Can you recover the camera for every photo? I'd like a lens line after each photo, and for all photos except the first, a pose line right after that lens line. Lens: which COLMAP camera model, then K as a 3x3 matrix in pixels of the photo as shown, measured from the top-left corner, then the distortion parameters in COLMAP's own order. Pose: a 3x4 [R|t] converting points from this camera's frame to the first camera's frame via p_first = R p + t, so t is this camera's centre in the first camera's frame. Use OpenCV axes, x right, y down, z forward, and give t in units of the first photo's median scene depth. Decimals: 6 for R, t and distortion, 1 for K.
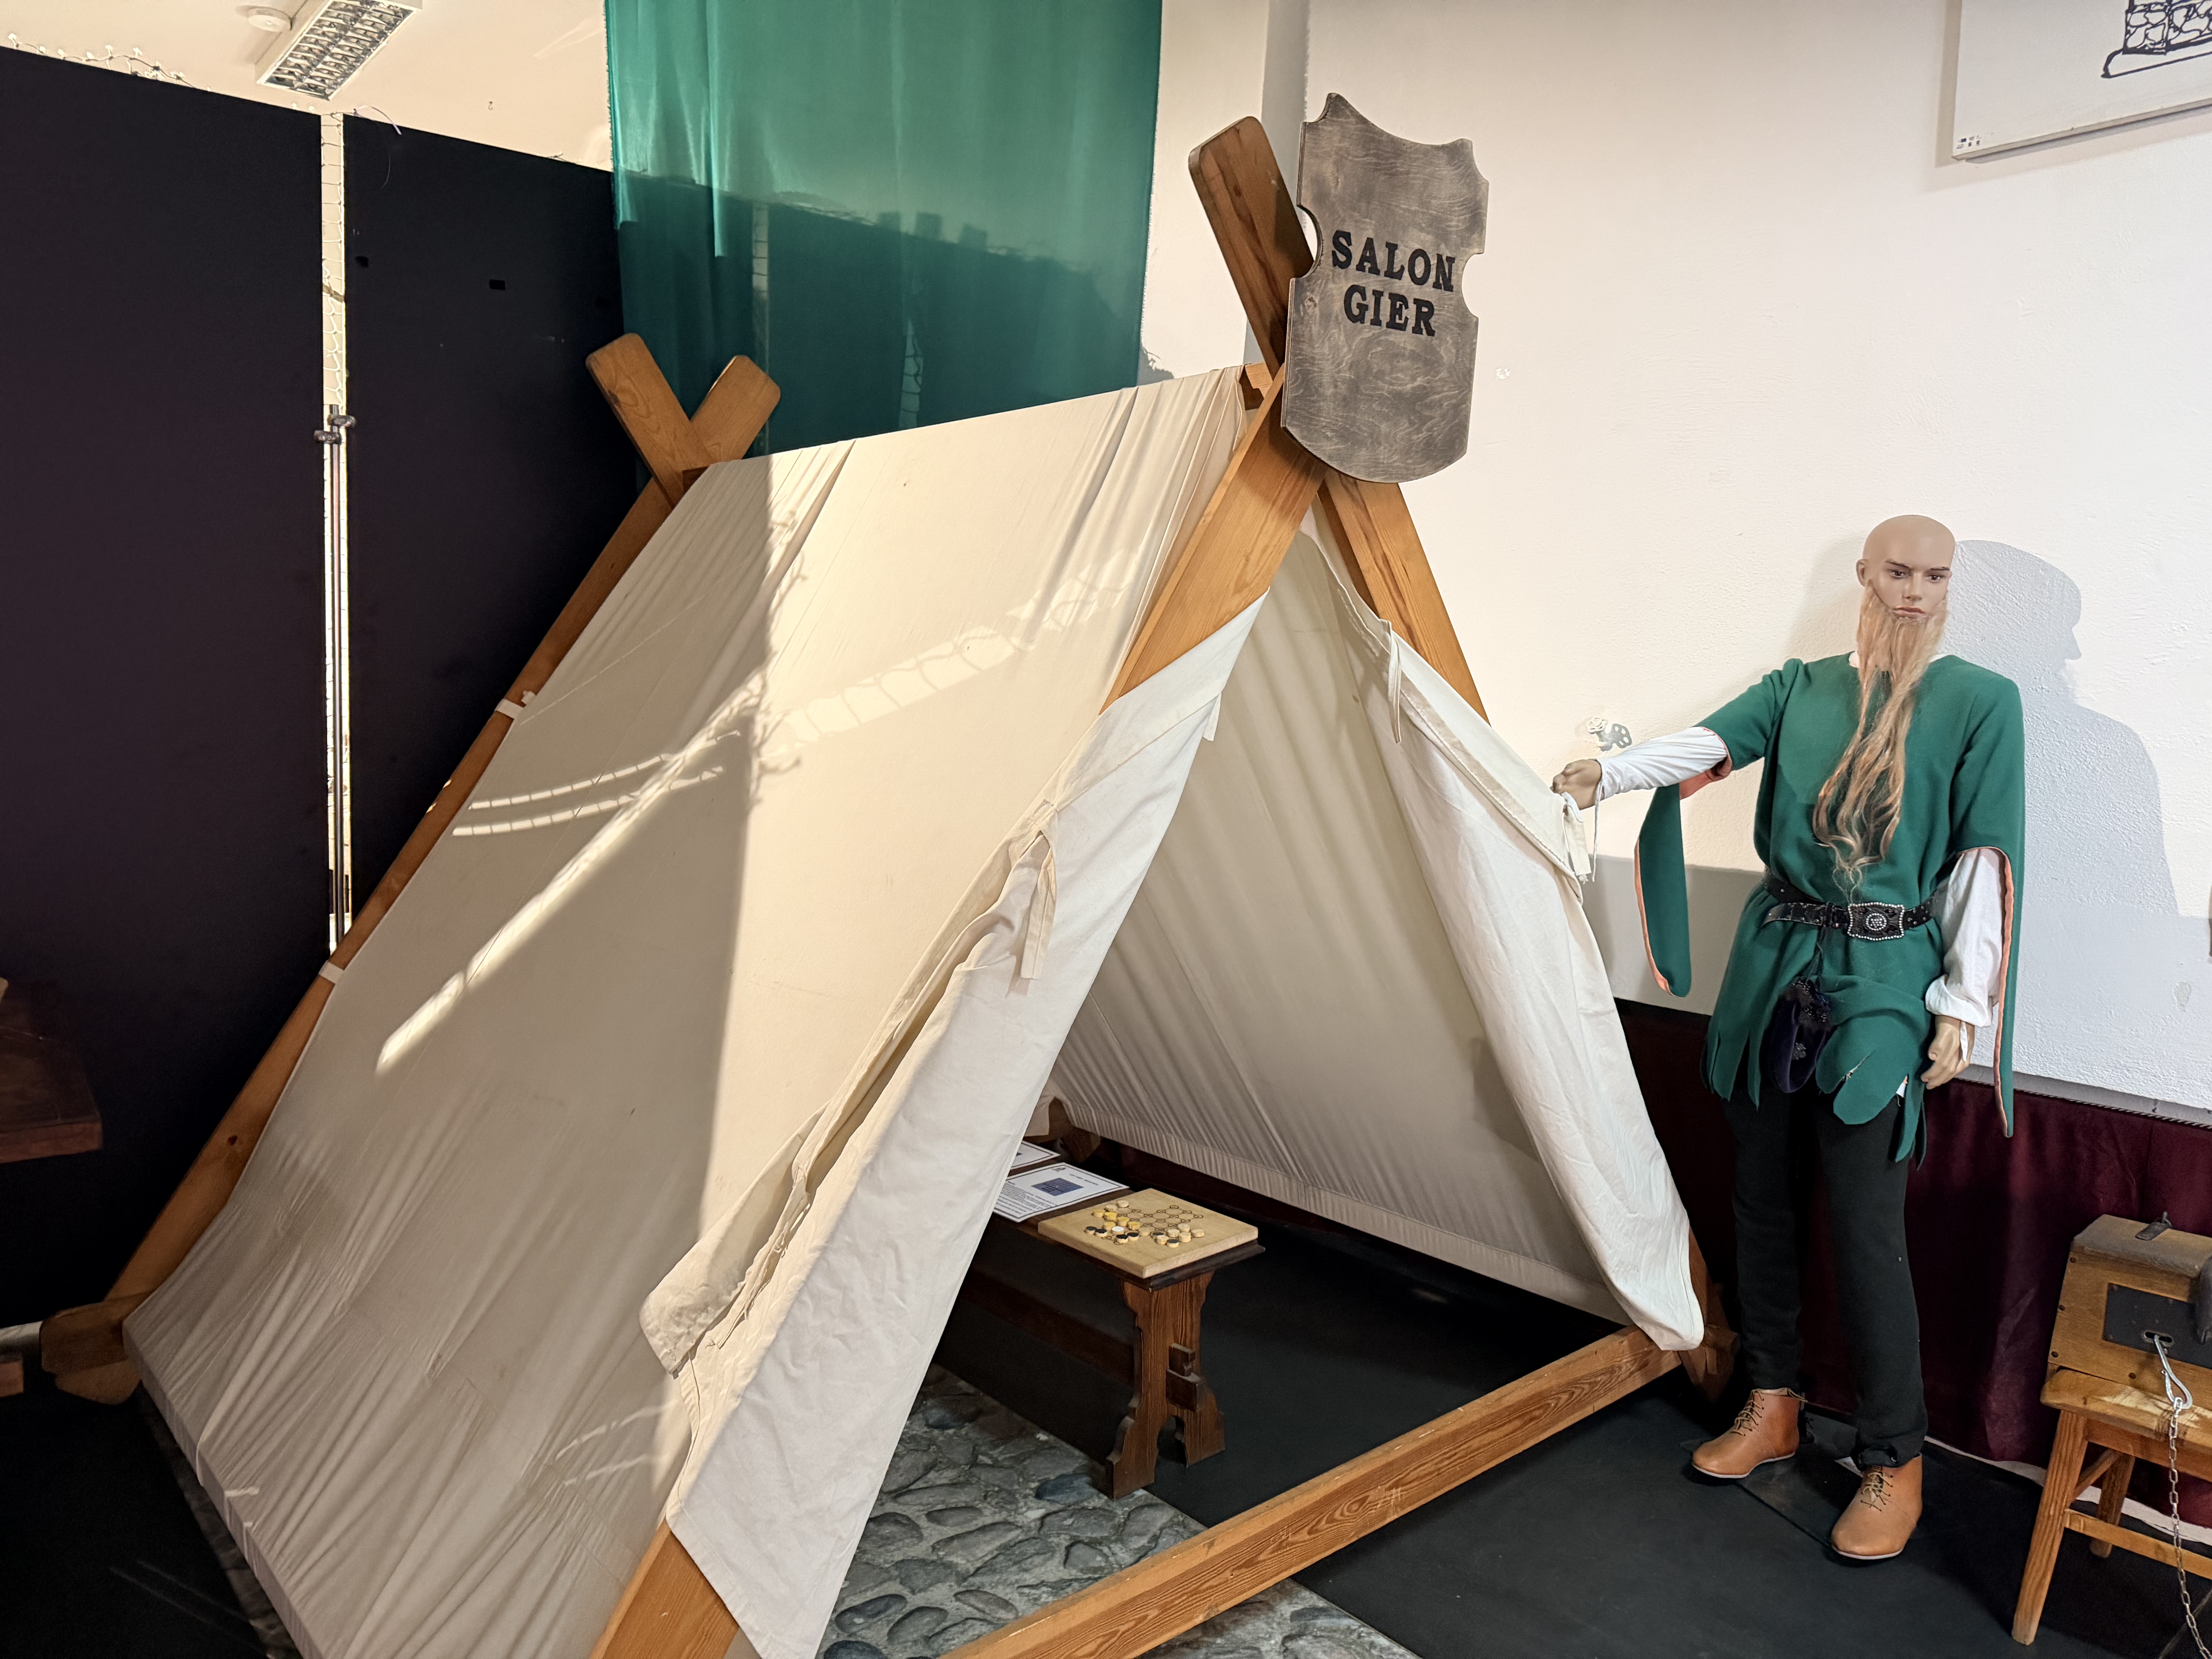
lens RADIAL K [[1580.0, 0, 1106.0], [0, 1580.0, 829.5], [0, 0, 1]] dist [0.001501, -0.002504]
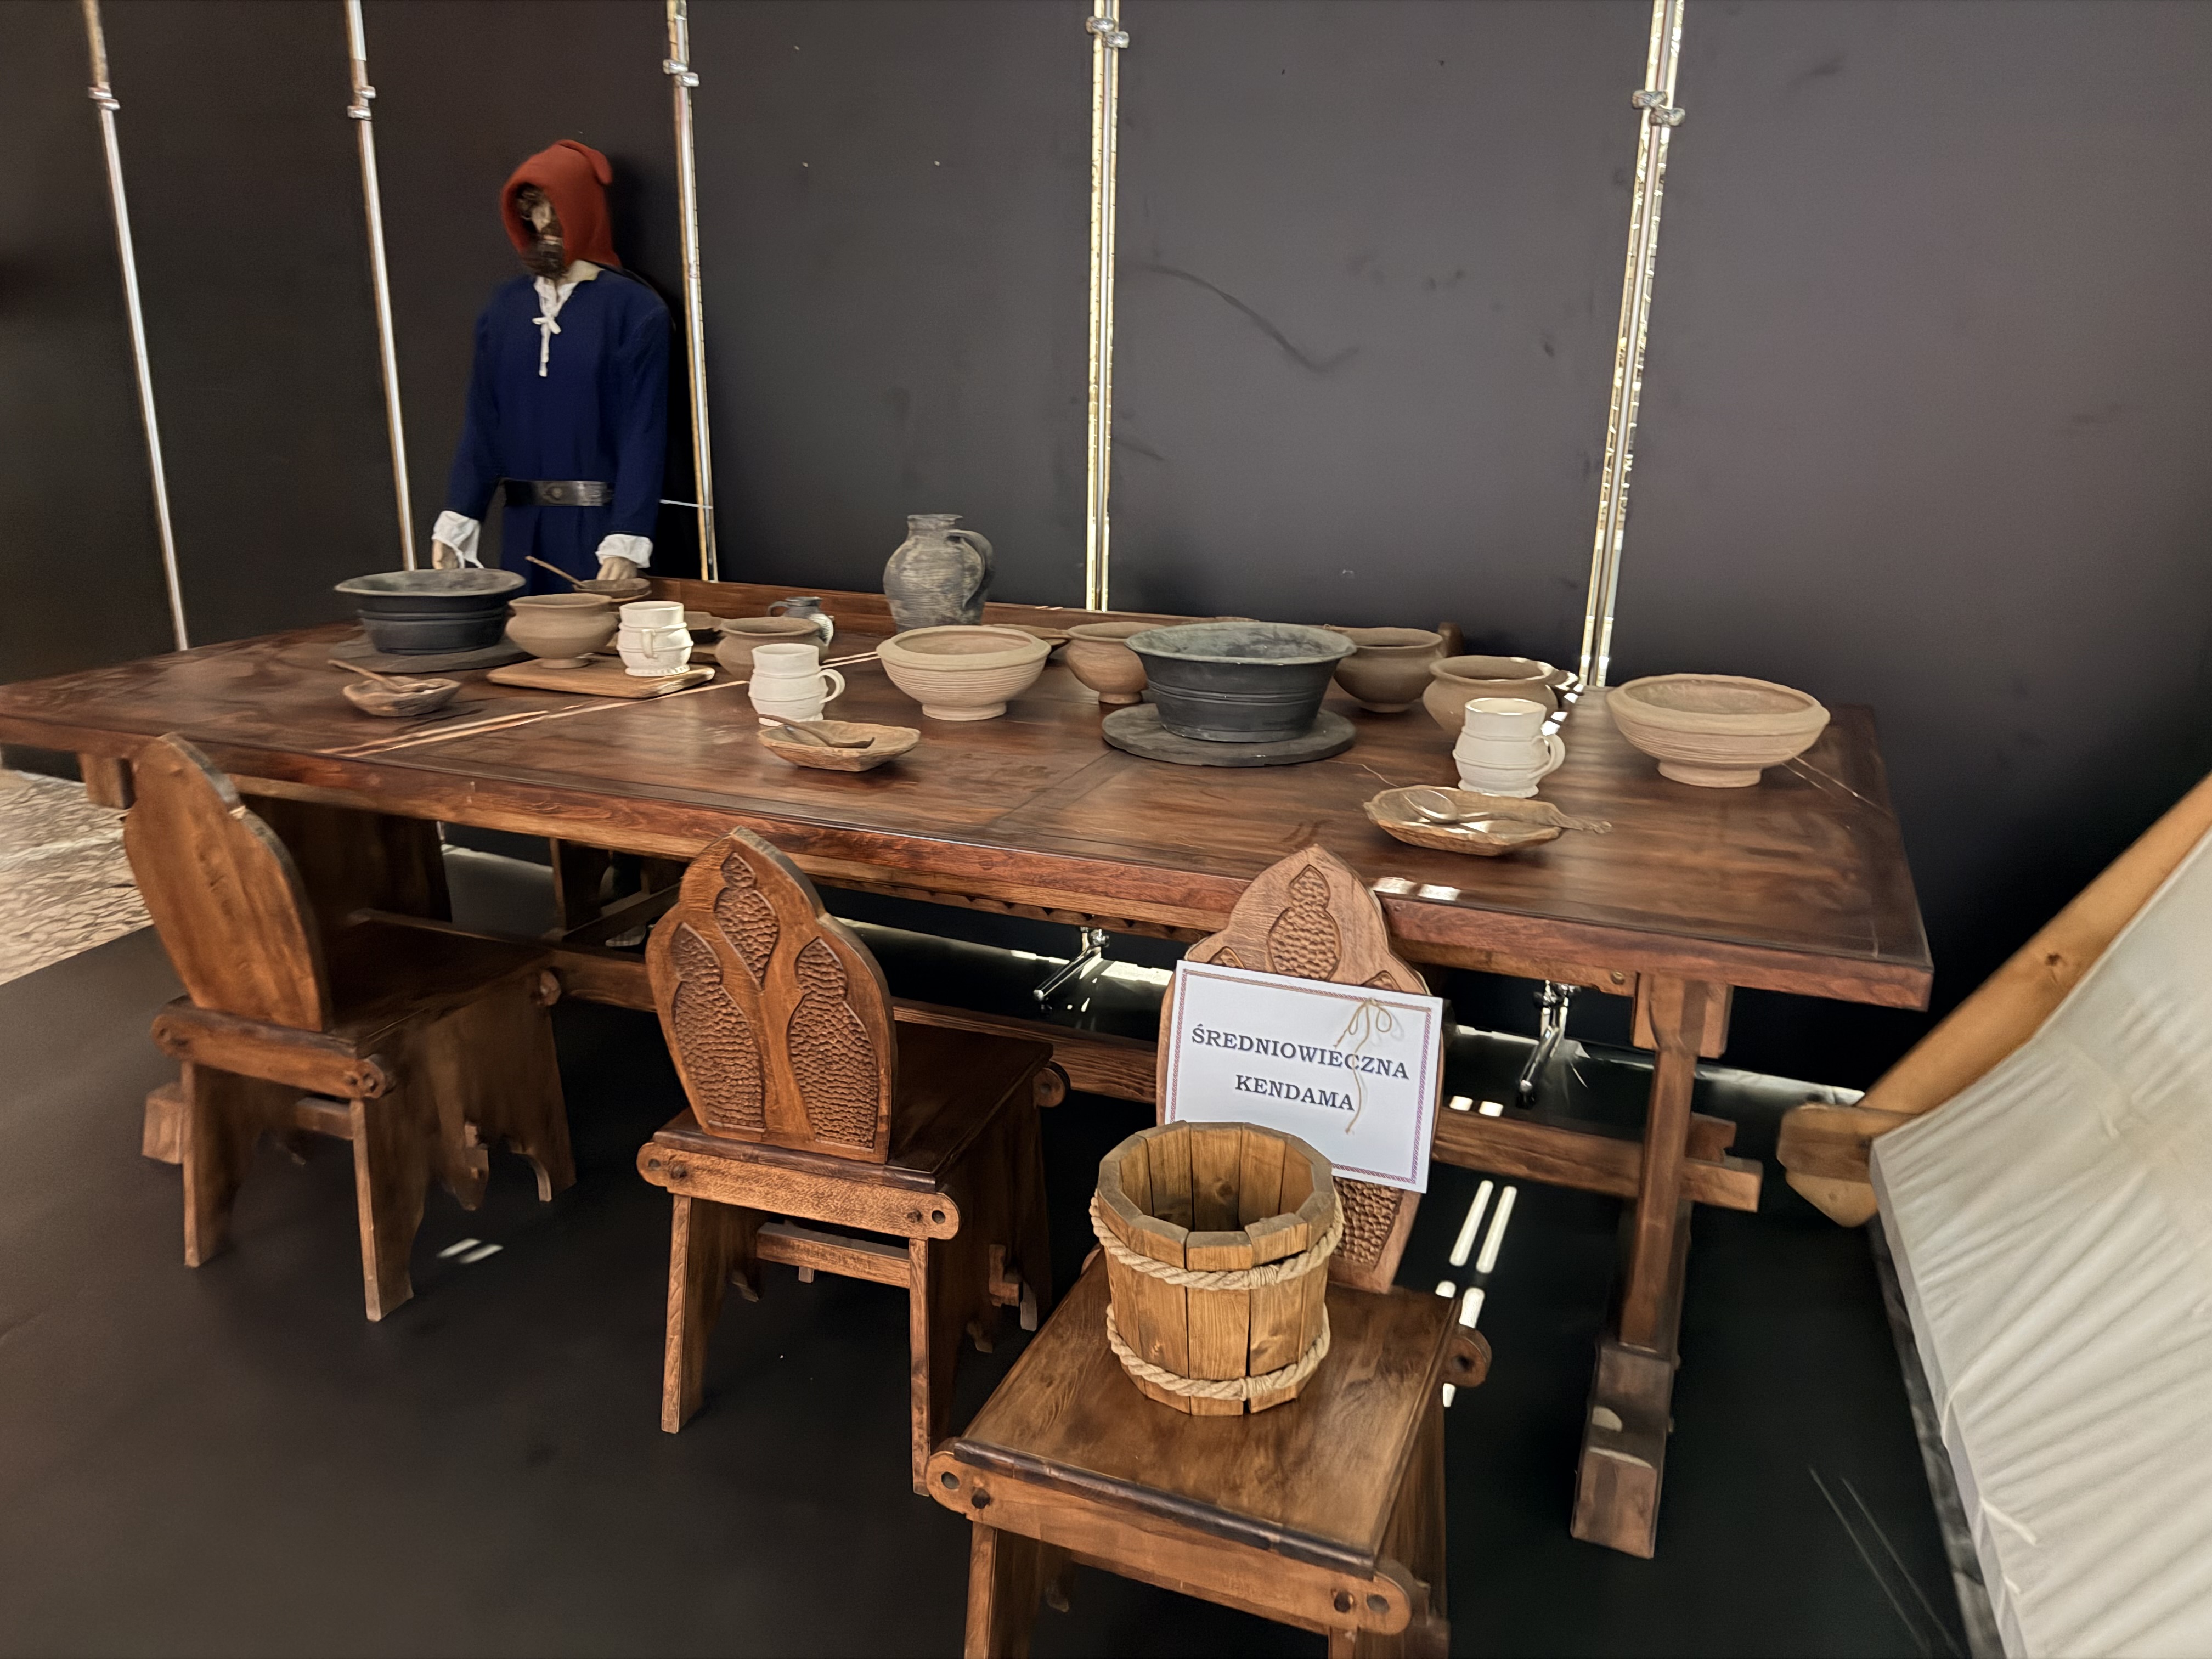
lens RADIAL K [[1580.0, 0, 1106.0], [0, 1580.0, 829.5], [0, 0, 1]] dist [0.001501, -0.002504]
pose [[0.520338, 0.239254, -0.819760, -0.221001], [-0.073986, 0.968971, 0.235840, -0.002139], [0.850749, -0.062065, 0.521894, 0.280191]]
